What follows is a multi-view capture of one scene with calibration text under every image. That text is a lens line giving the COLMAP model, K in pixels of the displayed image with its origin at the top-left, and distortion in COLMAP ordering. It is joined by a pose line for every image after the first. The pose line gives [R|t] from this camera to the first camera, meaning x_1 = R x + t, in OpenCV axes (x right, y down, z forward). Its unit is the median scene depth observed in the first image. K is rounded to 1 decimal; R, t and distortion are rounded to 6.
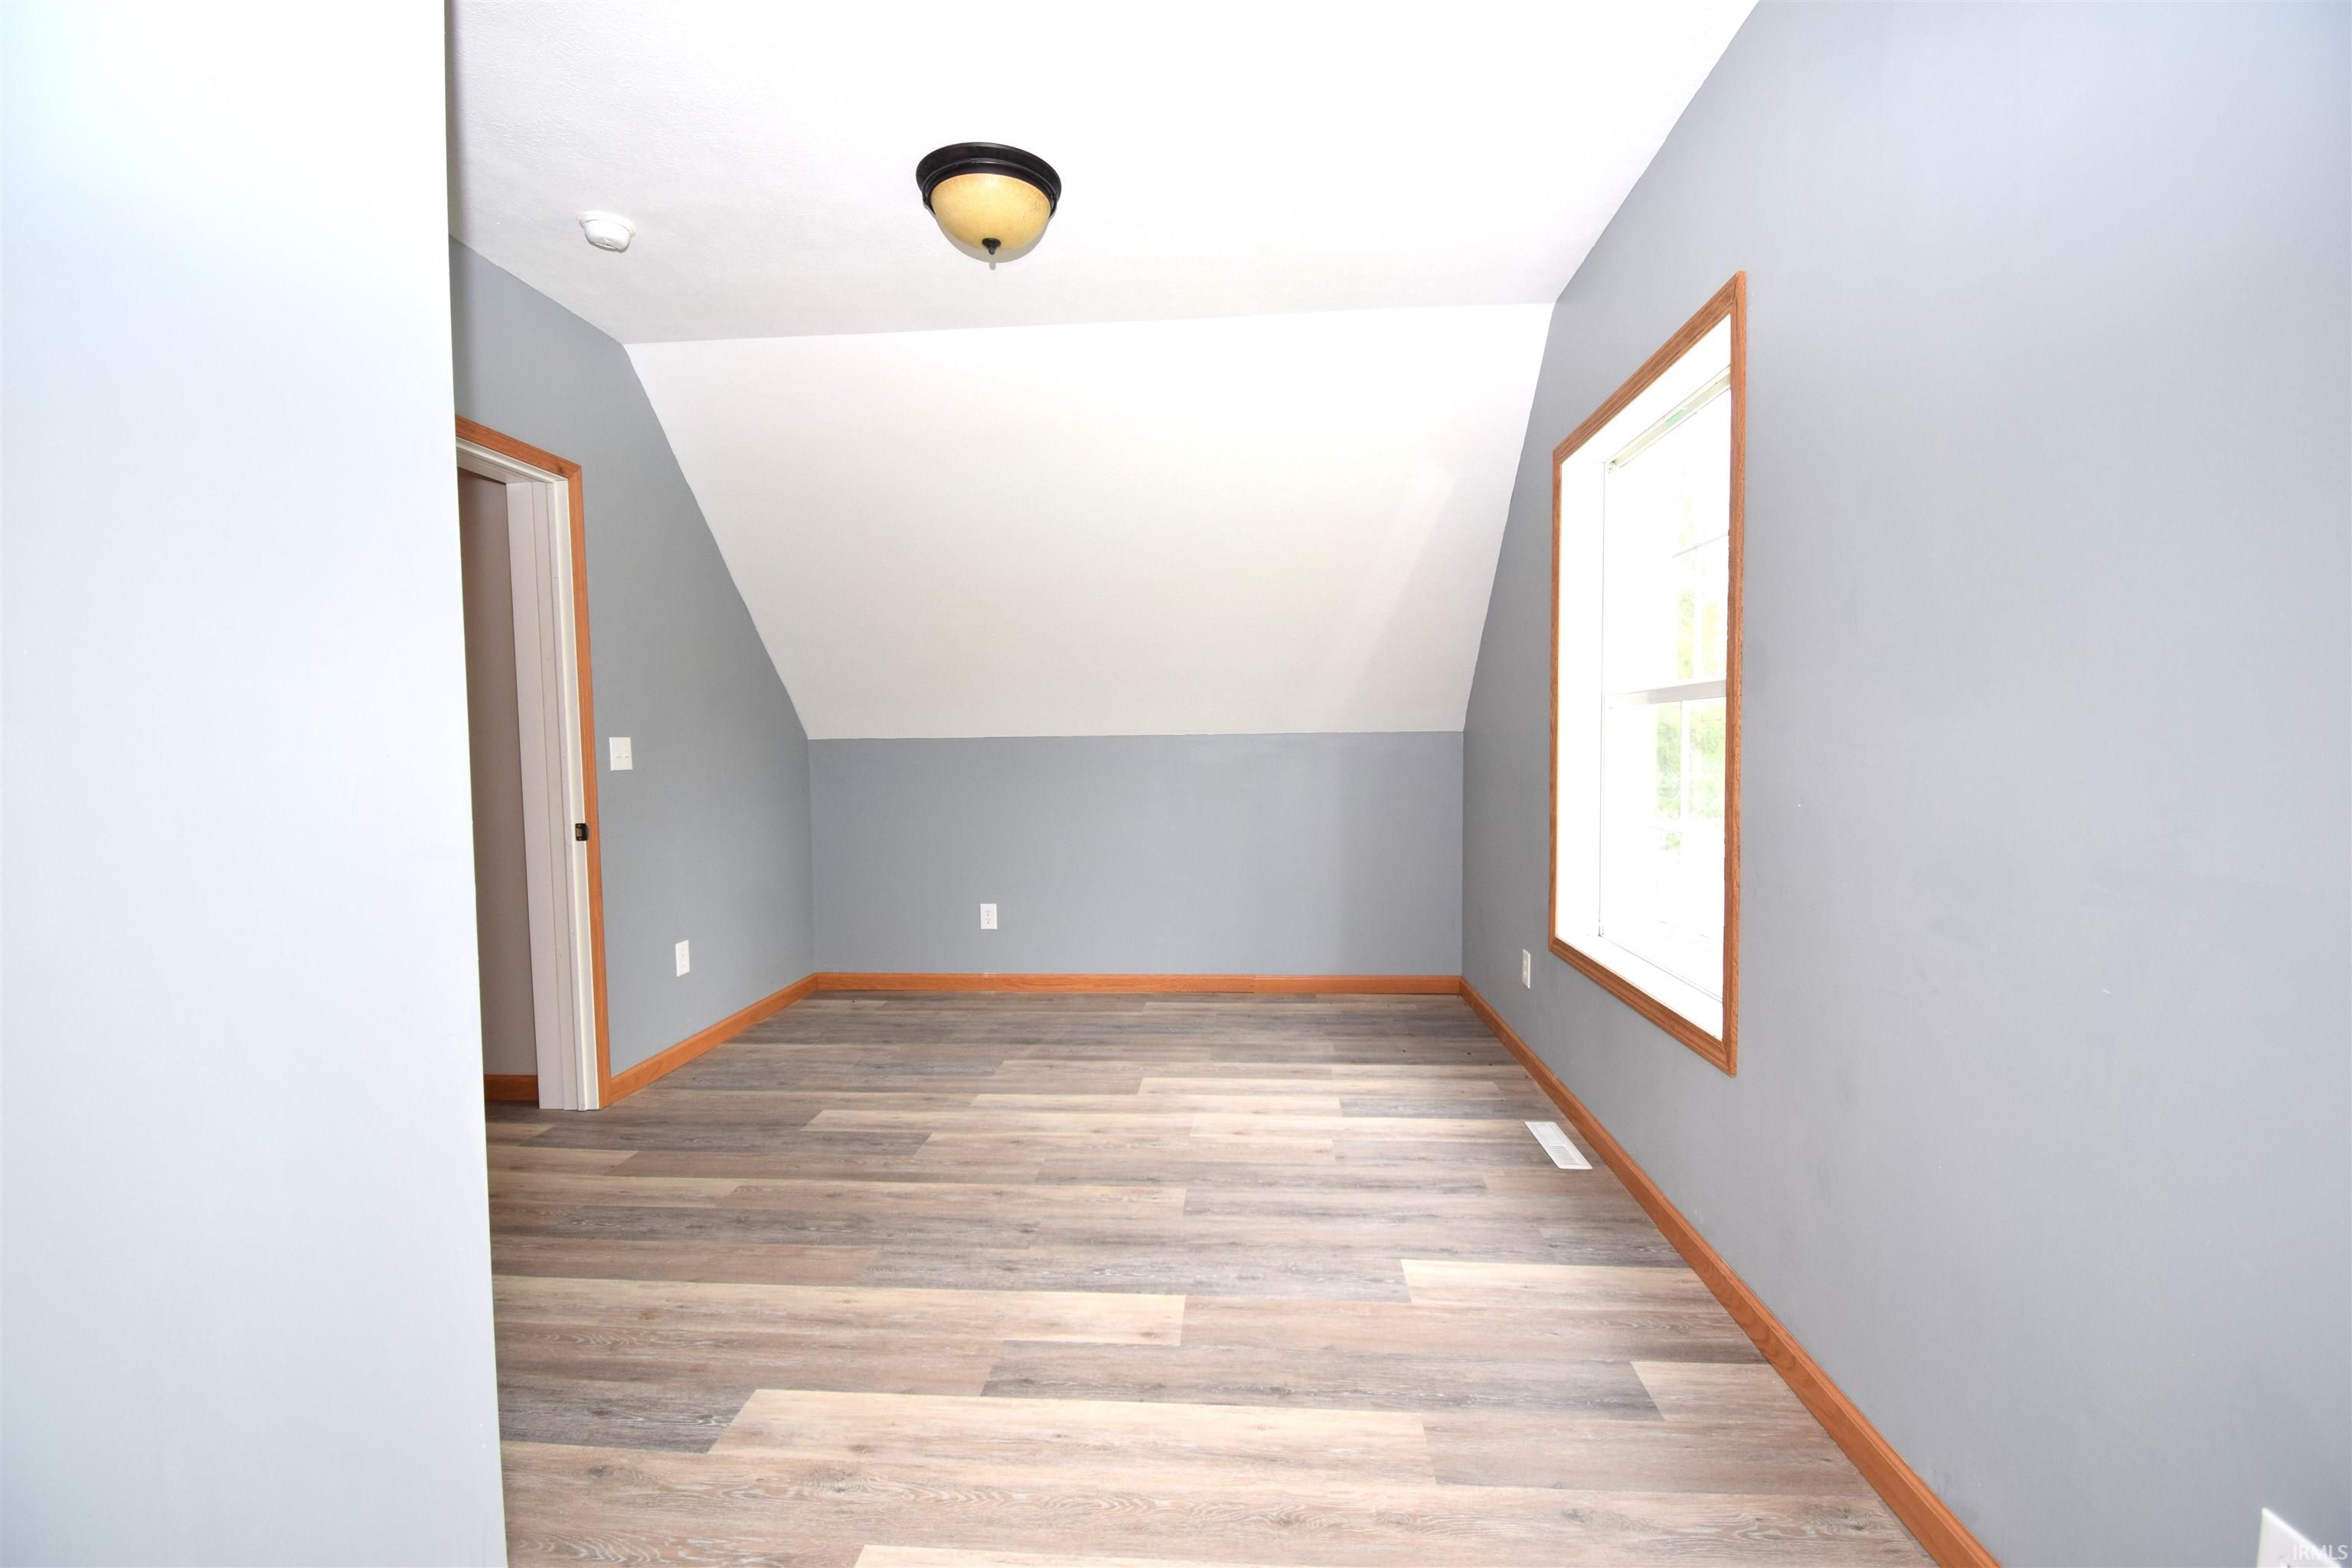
lens RADIAL K [[1045.8, 0, 1215.9], [0, 1045.8, 742.1], [0, 0, 1]] dist [0.006859, -0.016495]
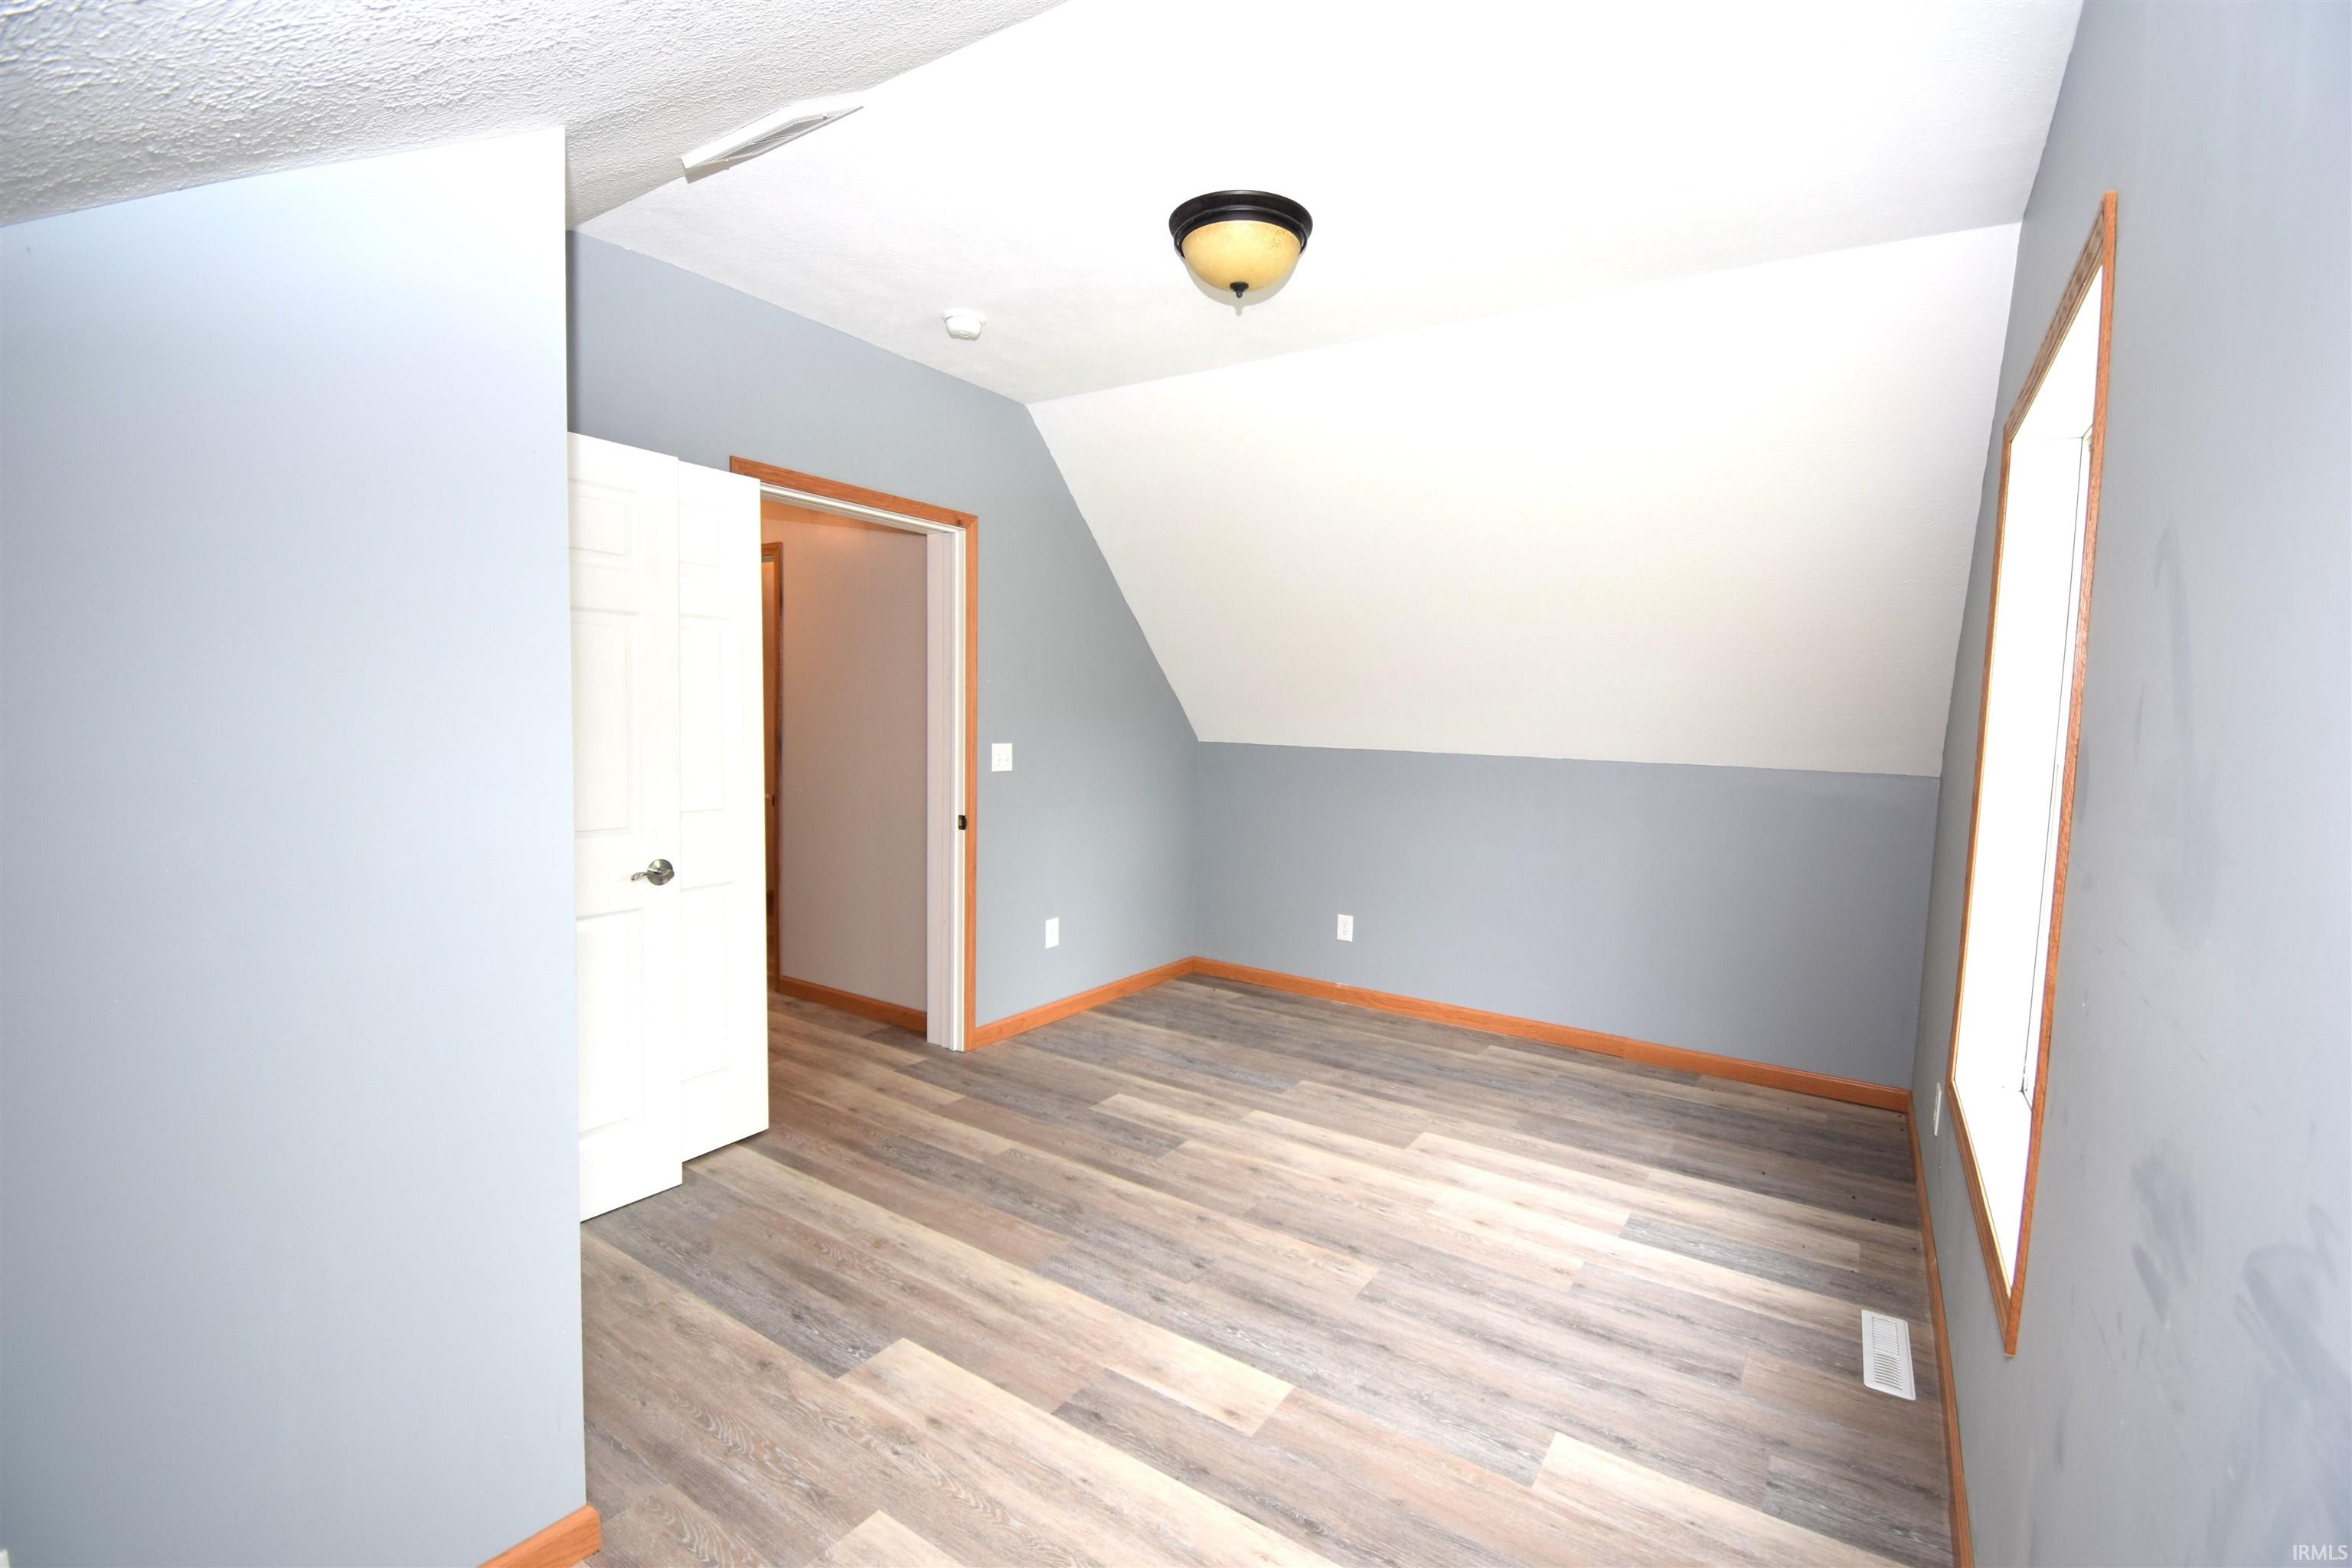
lens RADIAL K [[1045.8, 0, 1151.9], [0, 1045.8, 756.0], [0, 0, 1]] dist [0.006859, -0.016495]
pose [[0.865128, 0.061183, -0.497805, 0.221608], [-0.046454, 0.998040, 0.041933, -0.063100], [0.499395, -0.013153, 0.866275, 0.077066]]
